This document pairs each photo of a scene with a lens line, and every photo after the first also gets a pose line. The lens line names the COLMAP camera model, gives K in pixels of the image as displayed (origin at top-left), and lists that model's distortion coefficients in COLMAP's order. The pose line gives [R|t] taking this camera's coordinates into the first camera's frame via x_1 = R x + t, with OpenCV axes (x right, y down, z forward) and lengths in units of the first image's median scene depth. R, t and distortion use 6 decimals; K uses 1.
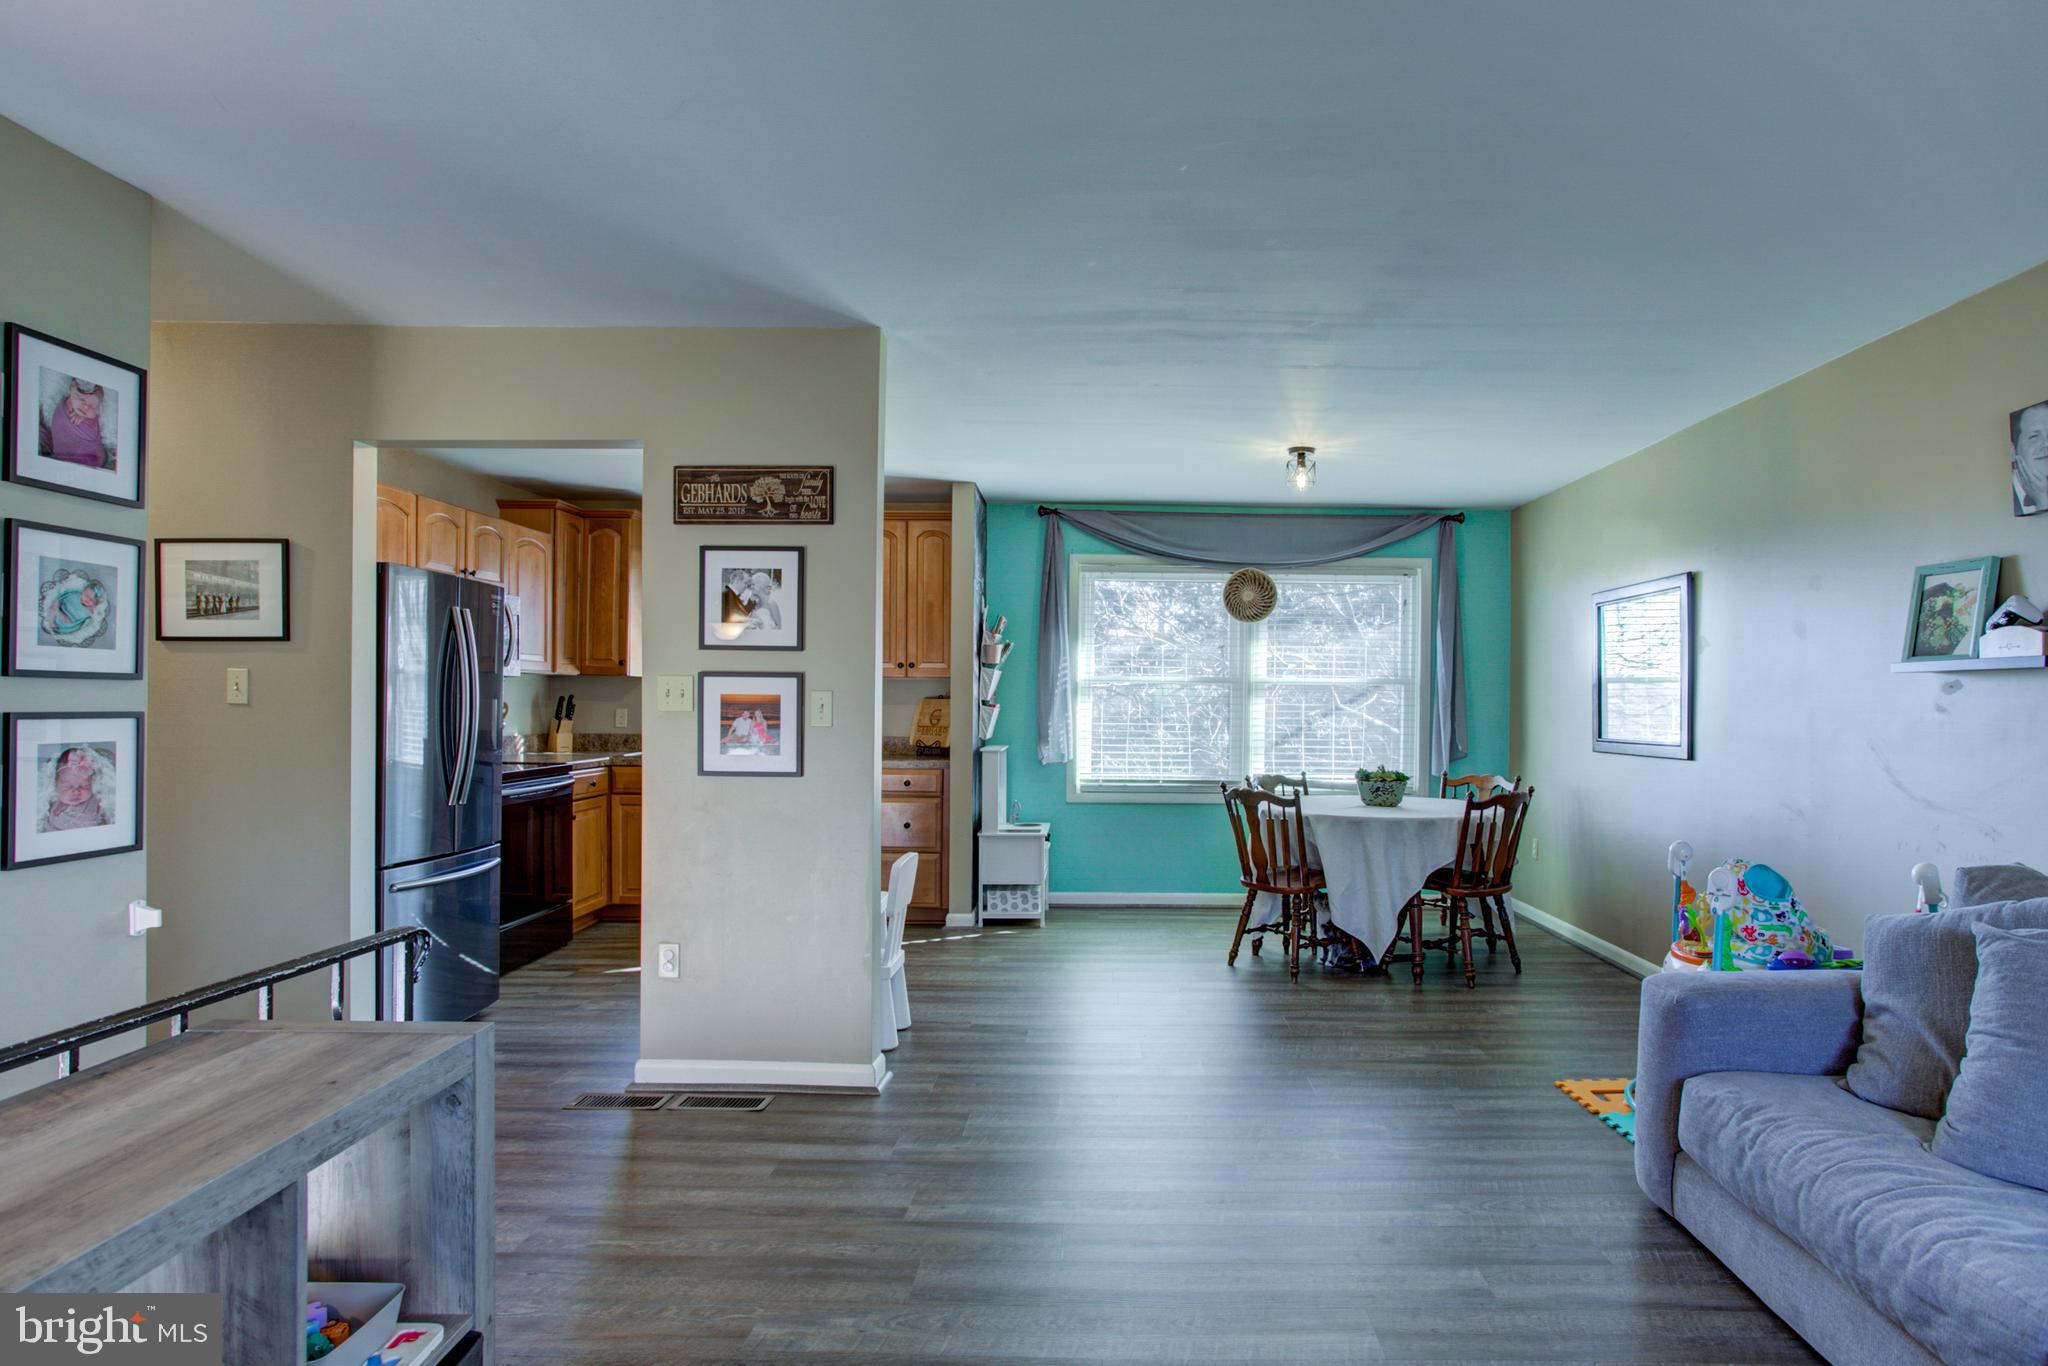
lens RADIAL K [[1142.4, 0, 1101.7], [0, 1142.4, 710.8], [0, 0, 1]] dist [-0.015382, 0.001603]
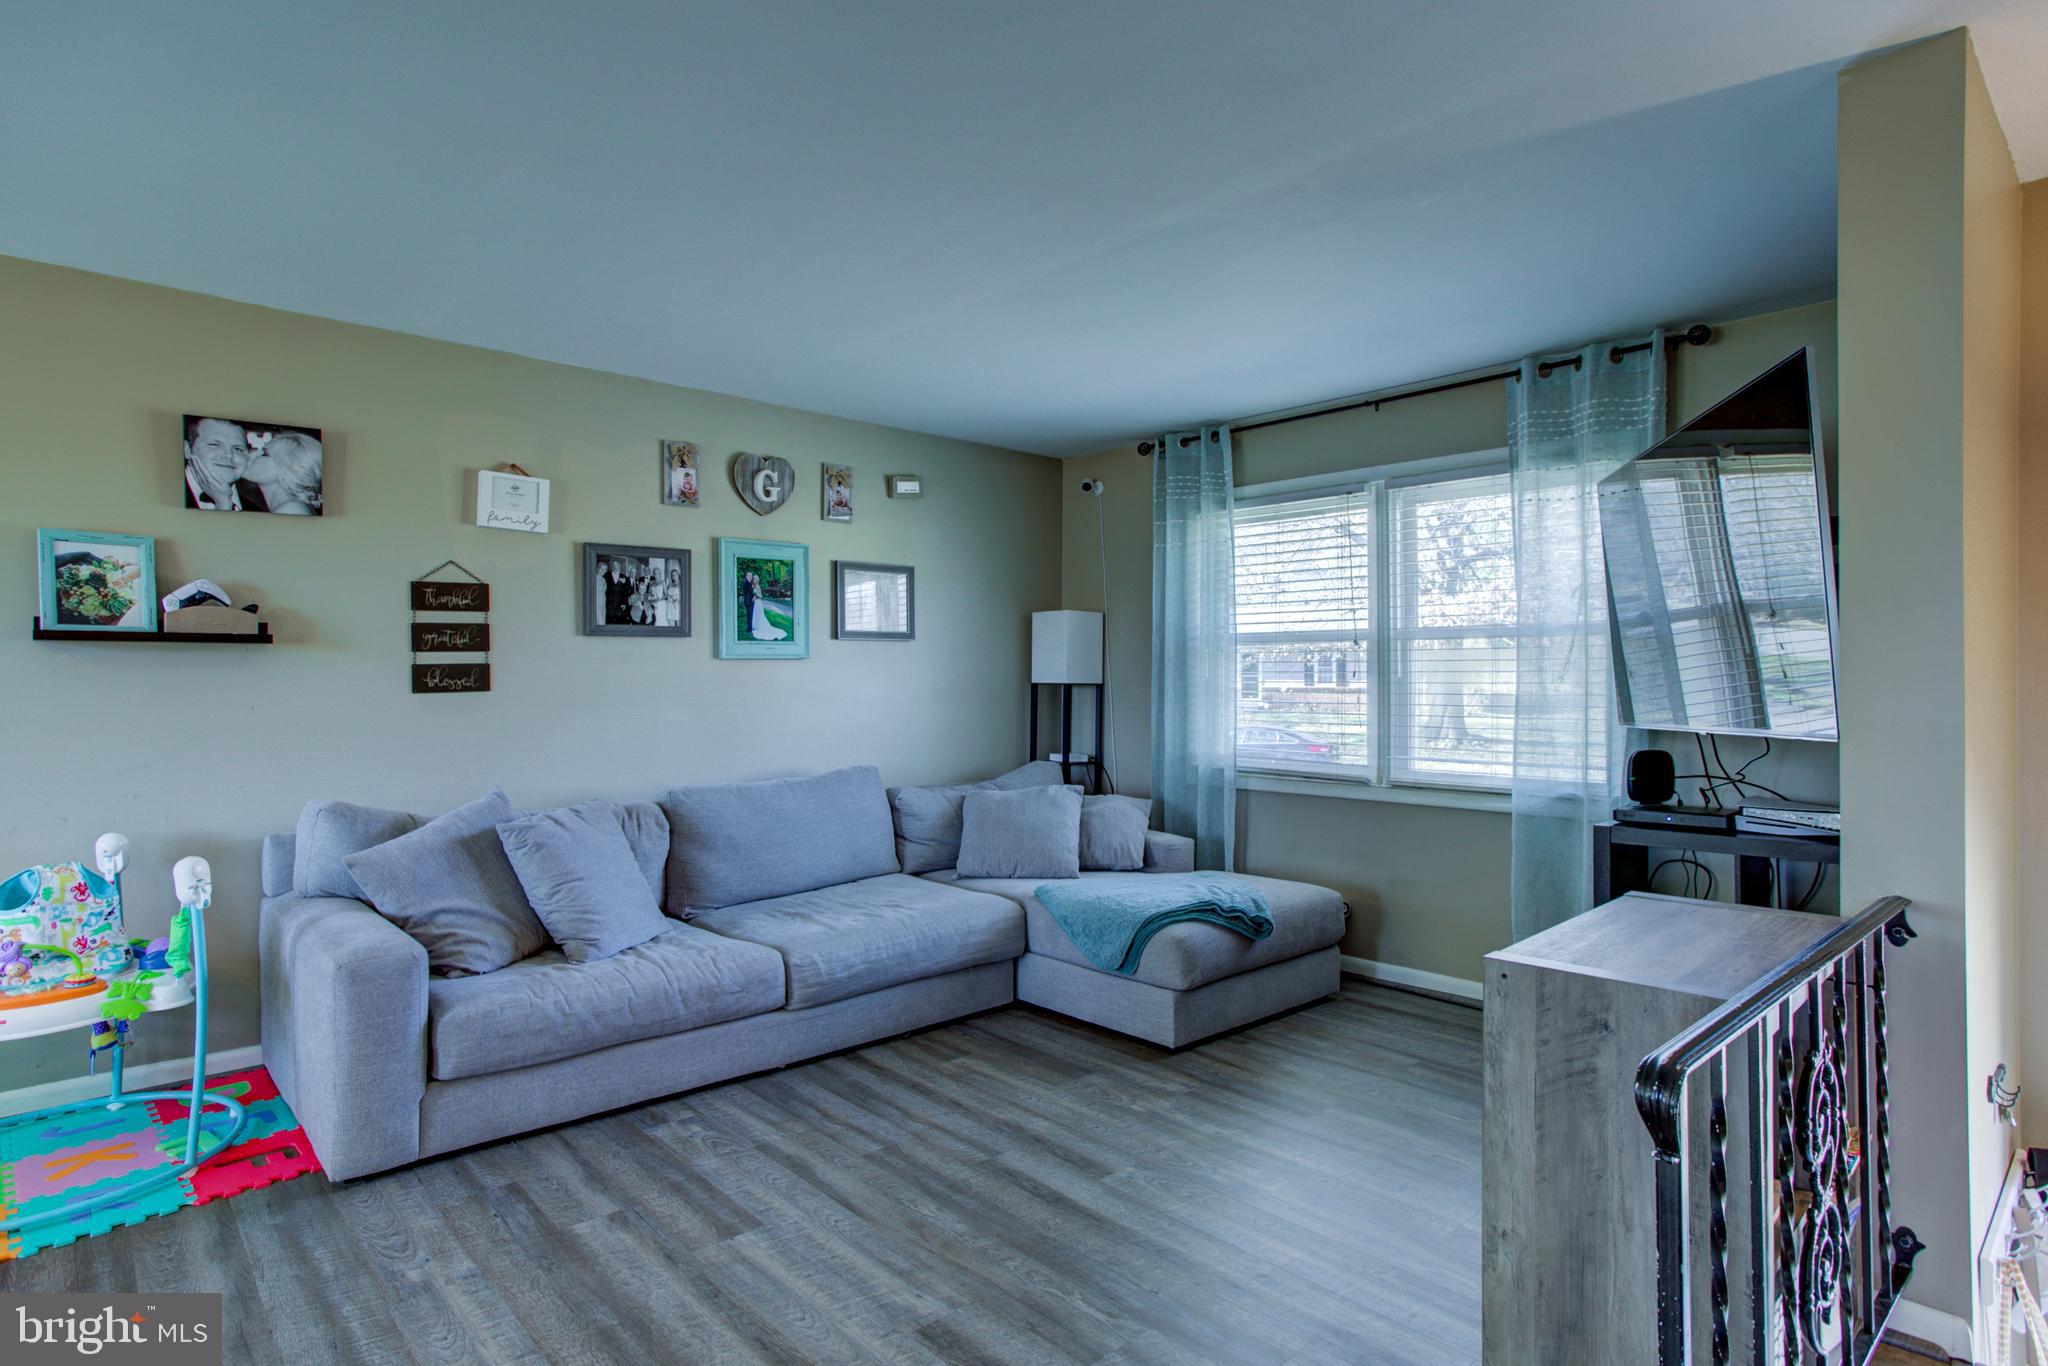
lens RADIAL K [[1079.6, 0, 1023.9], [0, 1079.6, 679.9], [0, 0, 1]] dist [-0.043731, 0.027509]
pose [[-0.686152, -0.011321, 0.727370, -0.261891], [0.000165, 0.999876, 0.015717, -0.008070], [-0.727458, 0.010904, -0.686066, 0.547873]]
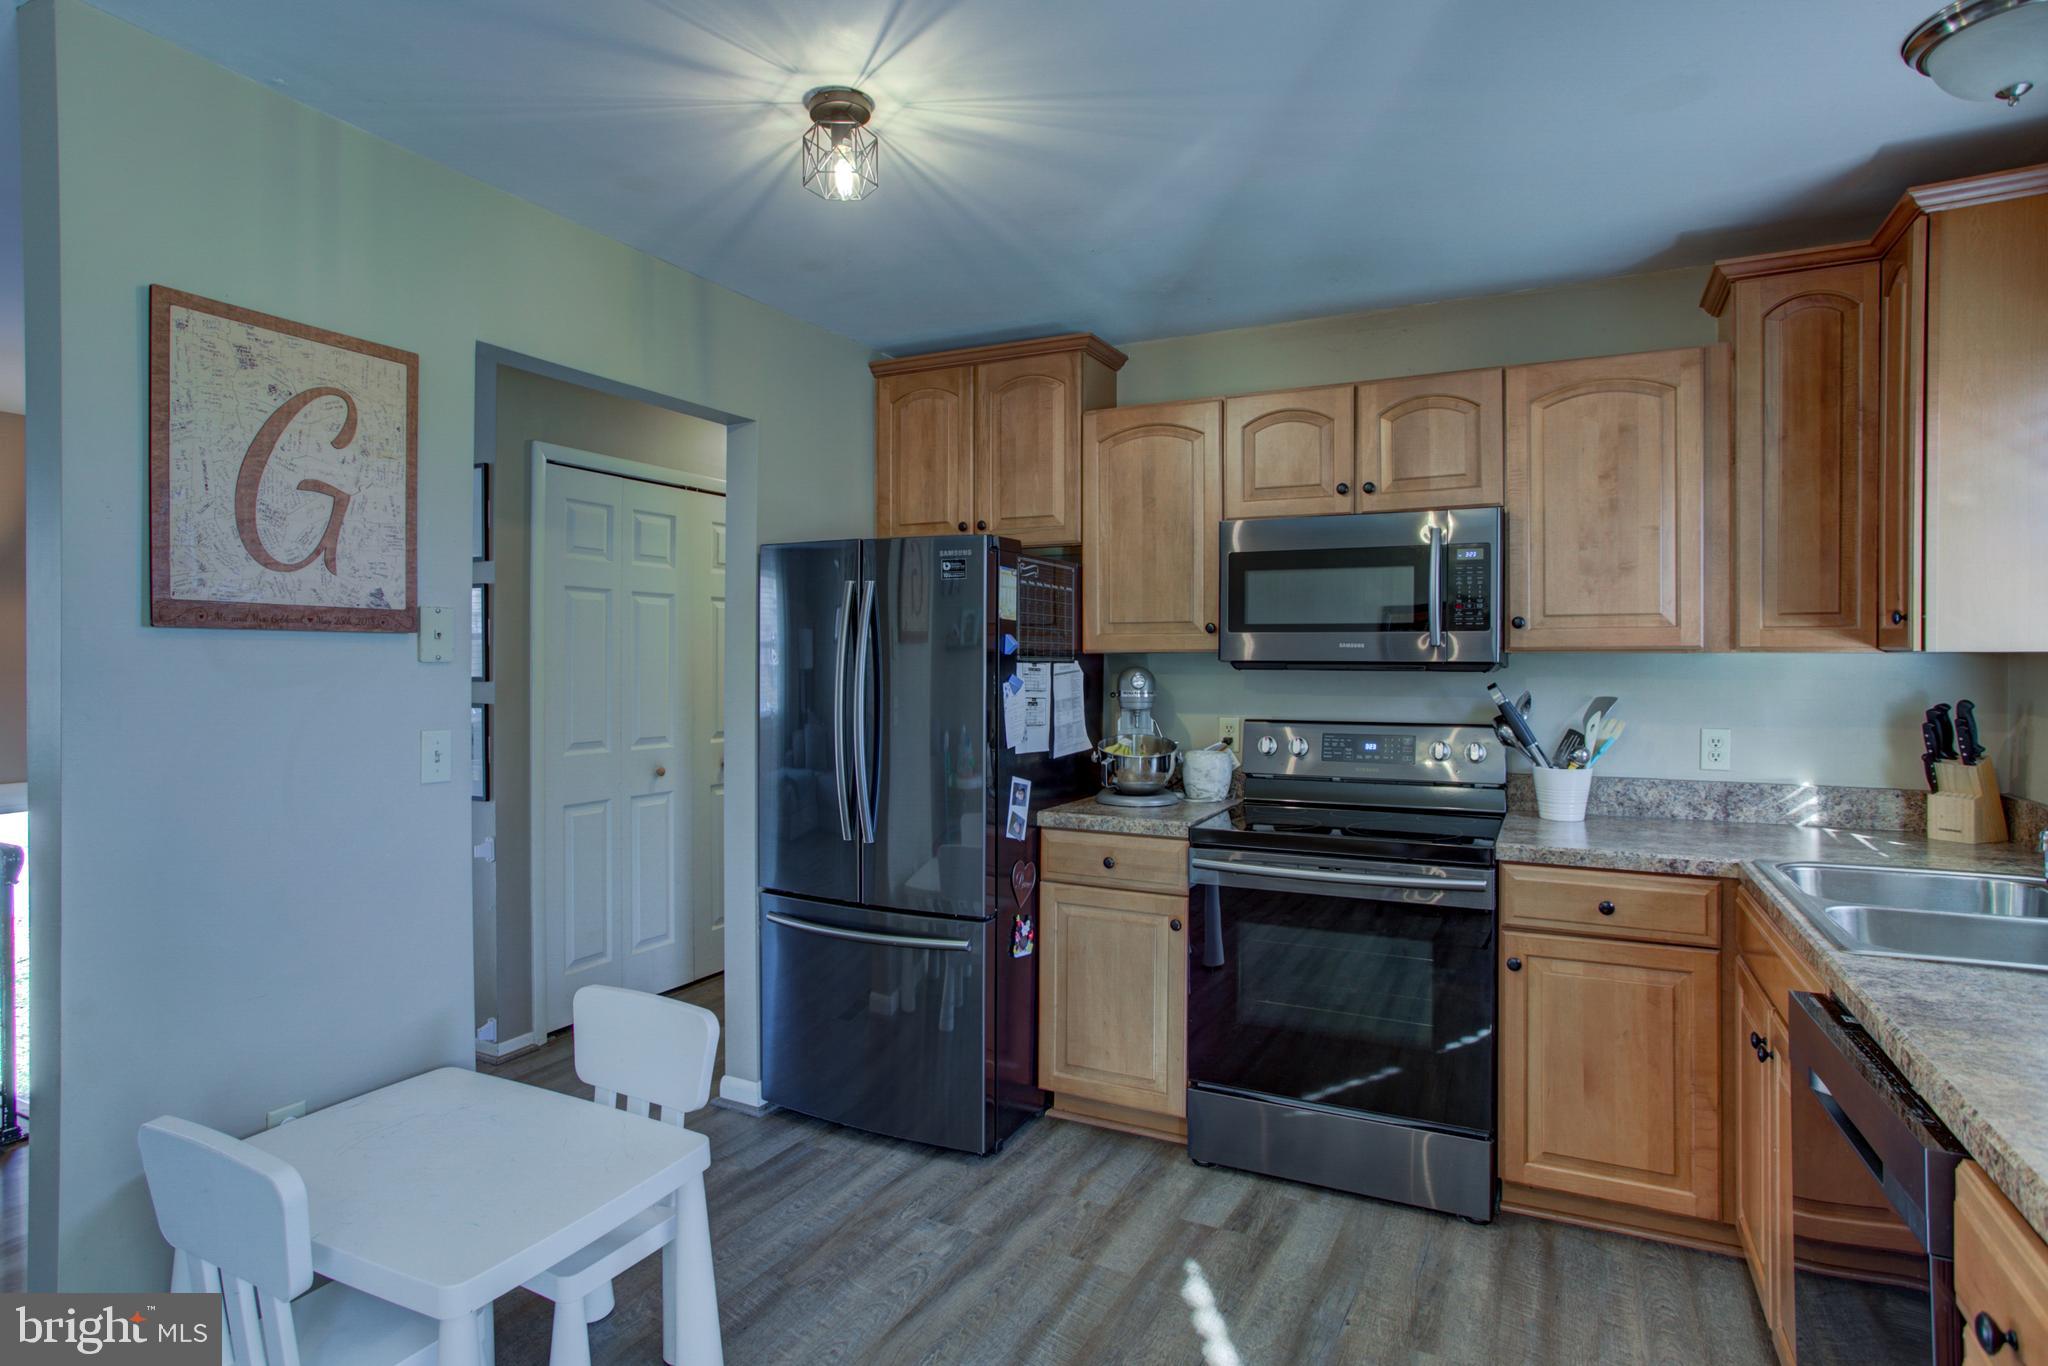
lens RADIAL K [[1079.6, 0, 1006.0], [0, 1079.6, 665.2], [0, 0, 1]] dist [-0.043731, 0.027509]
pose [[-0.453707, -0.003607, -0.891144, 0.017665], [-0.011150, 0.999937, 0.001629, -0.025553], [0.891081, 0.010675, -0.453718, 0.953439]]
